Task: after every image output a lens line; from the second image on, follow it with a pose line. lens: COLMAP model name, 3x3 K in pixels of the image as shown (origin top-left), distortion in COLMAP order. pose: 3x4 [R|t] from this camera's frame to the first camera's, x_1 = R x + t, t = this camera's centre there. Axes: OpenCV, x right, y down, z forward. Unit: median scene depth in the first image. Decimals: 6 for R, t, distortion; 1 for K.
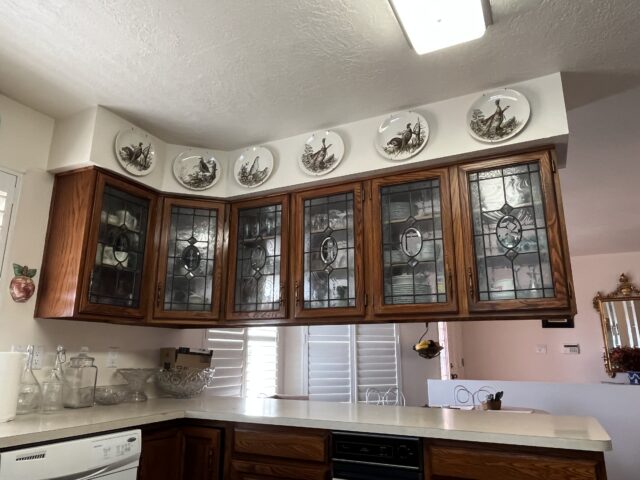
lens RADIAL K [[450.4, 0, 316.5], [0, 450.4, 243.6], [0, 0, 1]] dist [-0.003481, -0.006602]
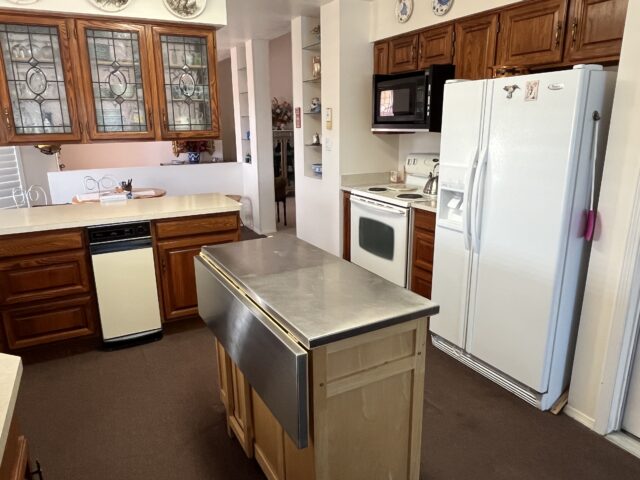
lens RADIAL K [[450.4, 0, 313.4], [0, 450.4, 243.6], [0, 0, 1]] dist [-0.003481, -0.006602]
pose [[0.583968, -0.222101, 0.780803, -0.532293], [-0.182660, 0.901227, 0.392969, -0.184877], [-0.790960, -0.372103, 0.485718, -0.233520]]
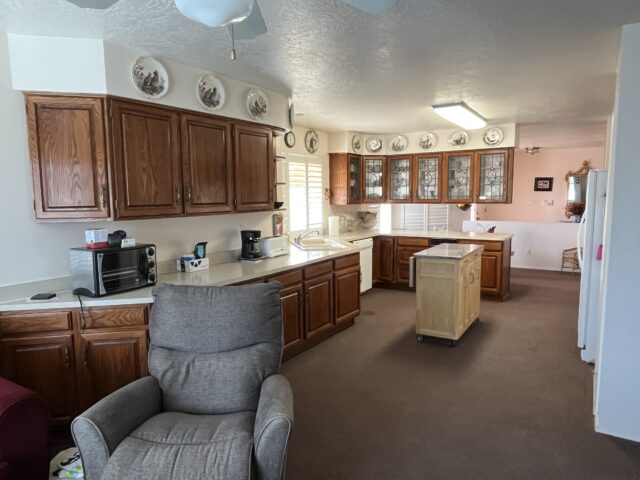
lens RADIAL K [[420.6, 0, 318.5], [0, 420.6, 242.2], [0, 0, 1]] dist [-0.010042, 0.001072]
pose [[0.993790, -0.004147, -0.111190, -0.361954], [0.042475, 0.937768, 0.344655, -0.542751], [0.102841, -0.347237, 0.932121, -1.636746]]
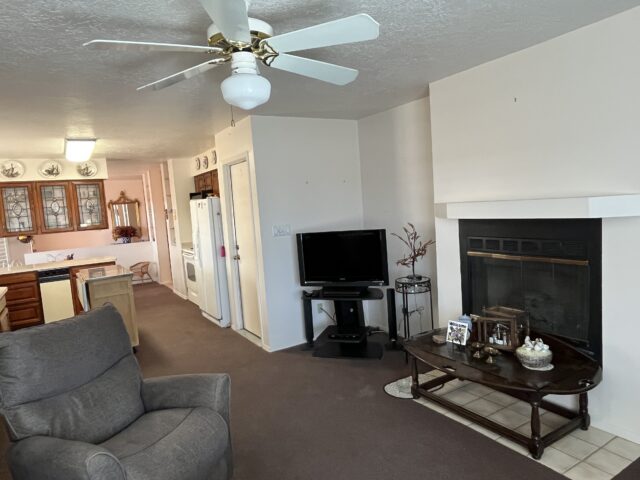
lens RADIAL K [[420.6, 0, 315.9], [0, 420.6, 242.3], [0, 0, 1]] dist [-0.010042, 0.001072]
pose [[0.522803, -0.119877, 0.843983, -1.133040], [-0.133780, 0.966257, 0.220114, -0.562601], [-0.841891, -0.227984, 0.489125, -1.669189]]
